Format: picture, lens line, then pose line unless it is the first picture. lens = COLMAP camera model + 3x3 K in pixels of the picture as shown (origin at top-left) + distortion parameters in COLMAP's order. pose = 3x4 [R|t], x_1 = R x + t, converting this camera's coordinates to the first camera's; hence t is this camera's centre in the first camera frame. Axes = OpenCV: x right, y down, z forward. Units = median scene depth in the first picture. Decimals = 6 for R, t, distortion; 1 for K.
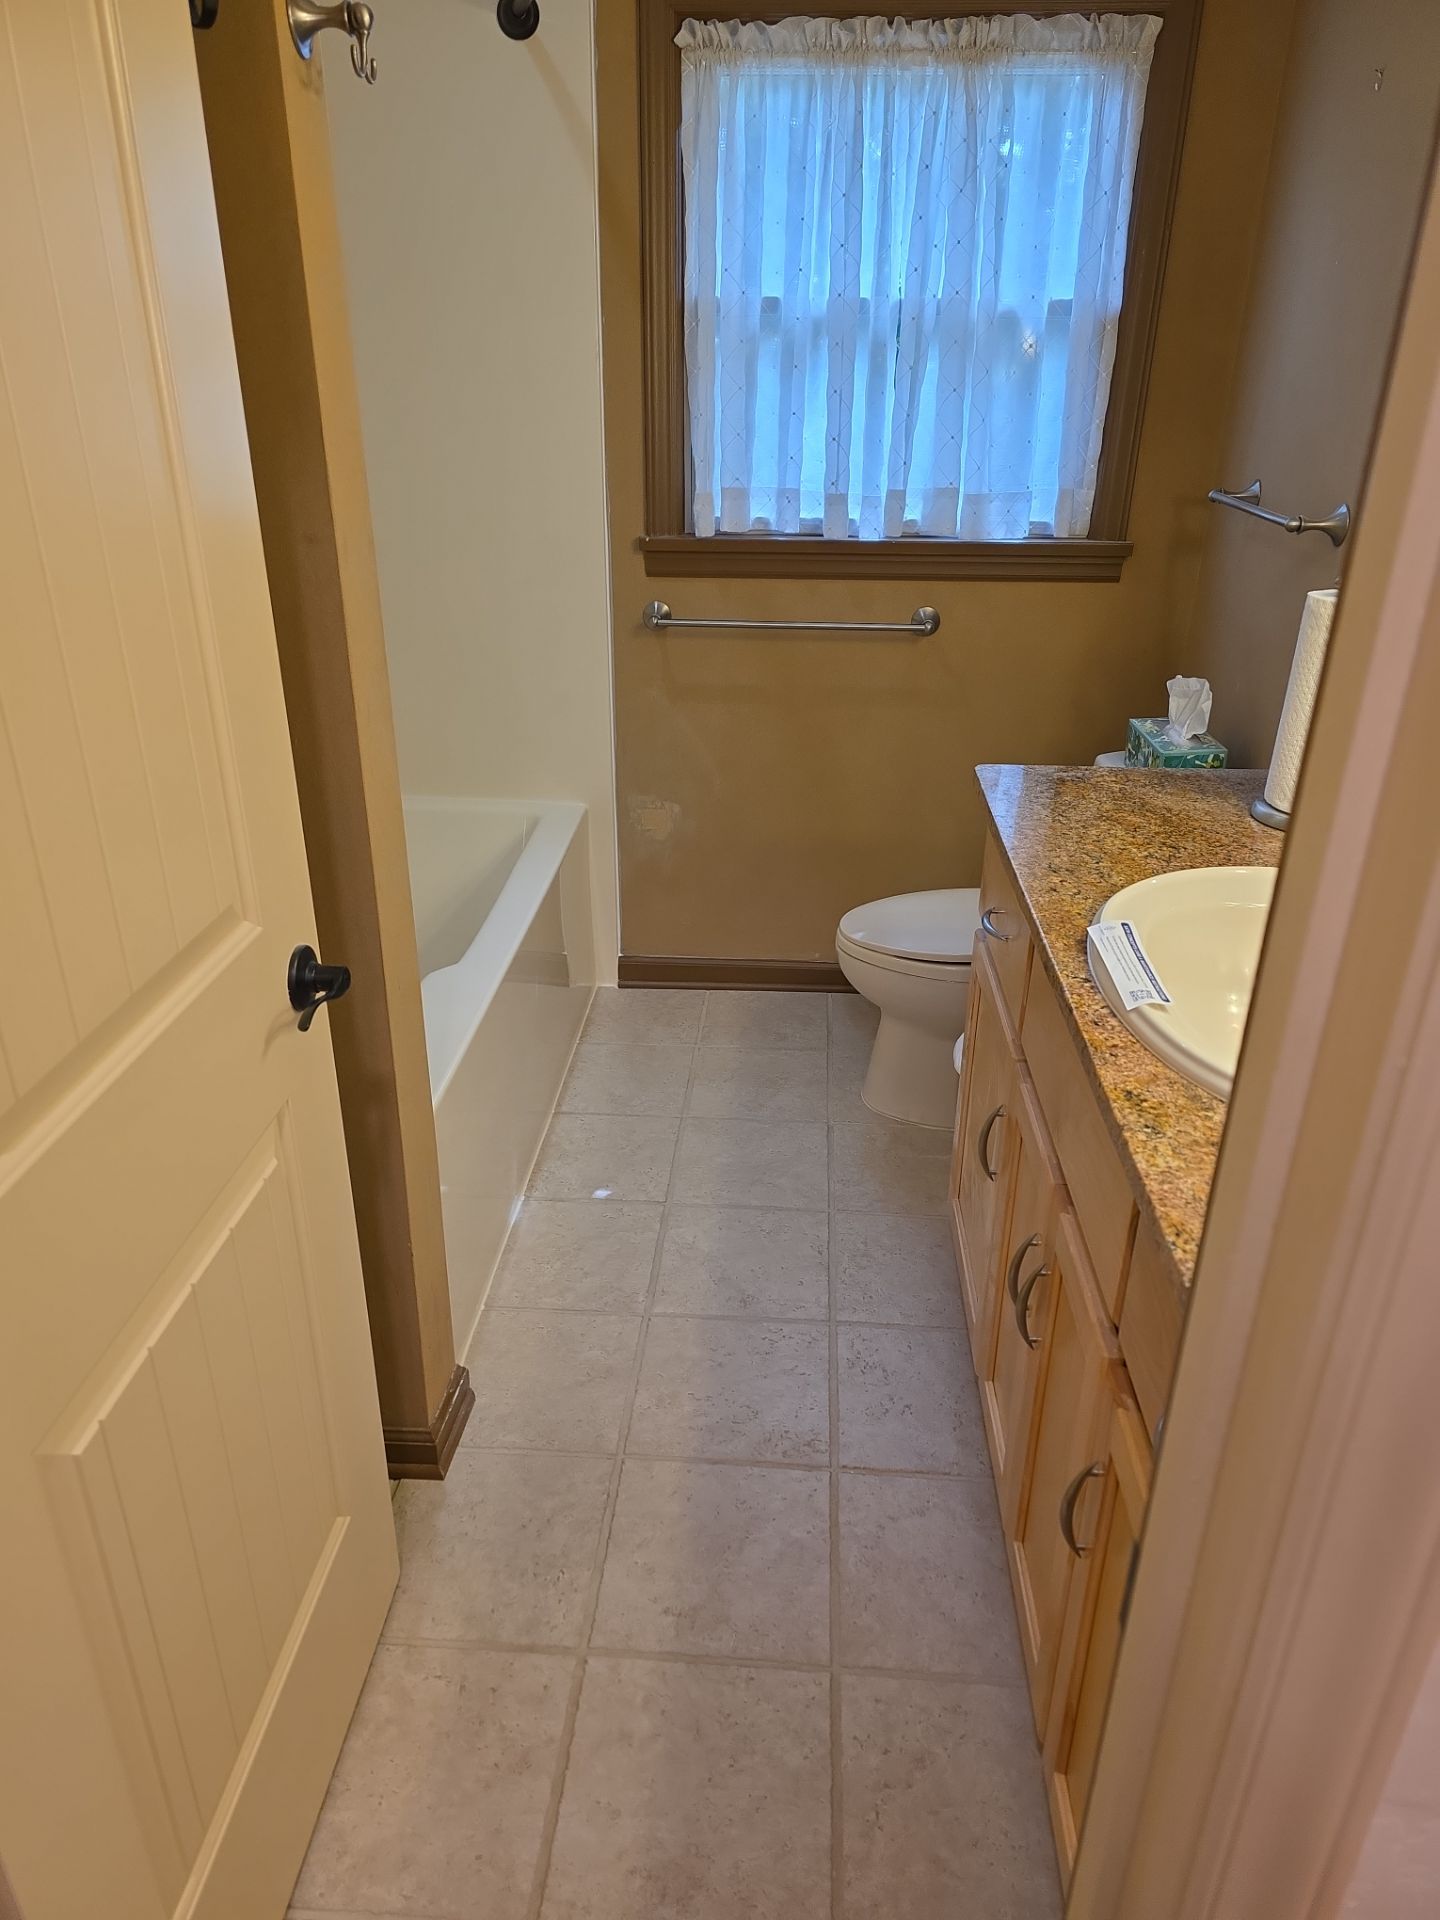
lens RADIAL K [[1263.3, 0, 736.4], [0, 1263.3, 974.8], [0, 0, 1]] dist [0.047004, -0.045163]
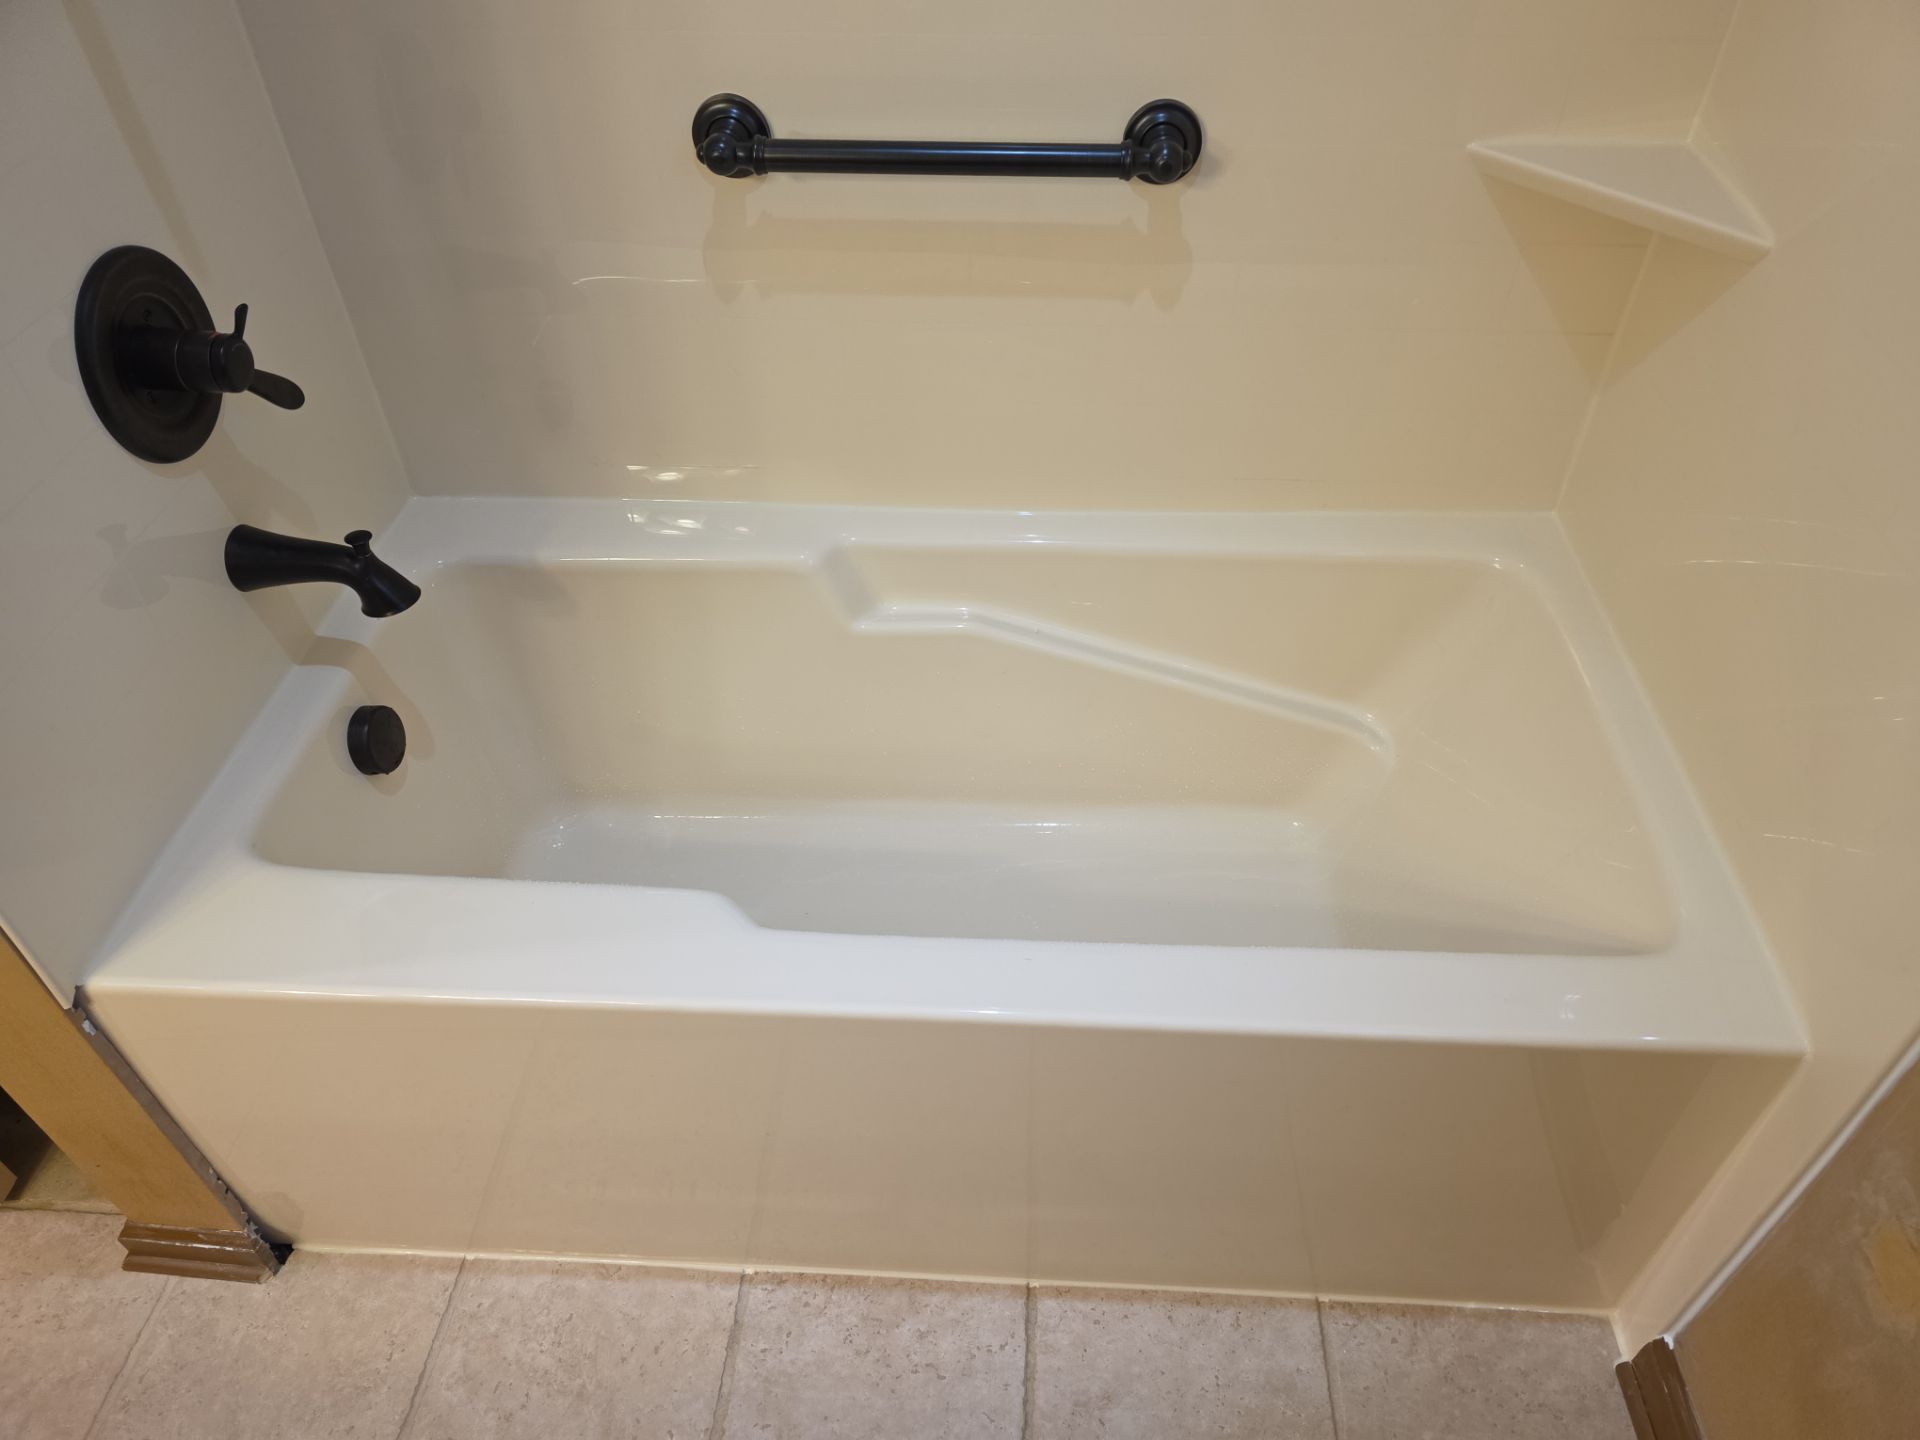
lens RADIAL K [[1263.3, 0, 964.1], [0, 1263.3, 731.2], [0, 0, 1]] dist [0.047004, -0.045163]
pose [[0.011879, 0.665908, -0.745939, 0.084593], [-0.431729, 0.676292, 0.596858, -0.321885], [0.901925, 0.314953, 0.295525, 0.725884]]
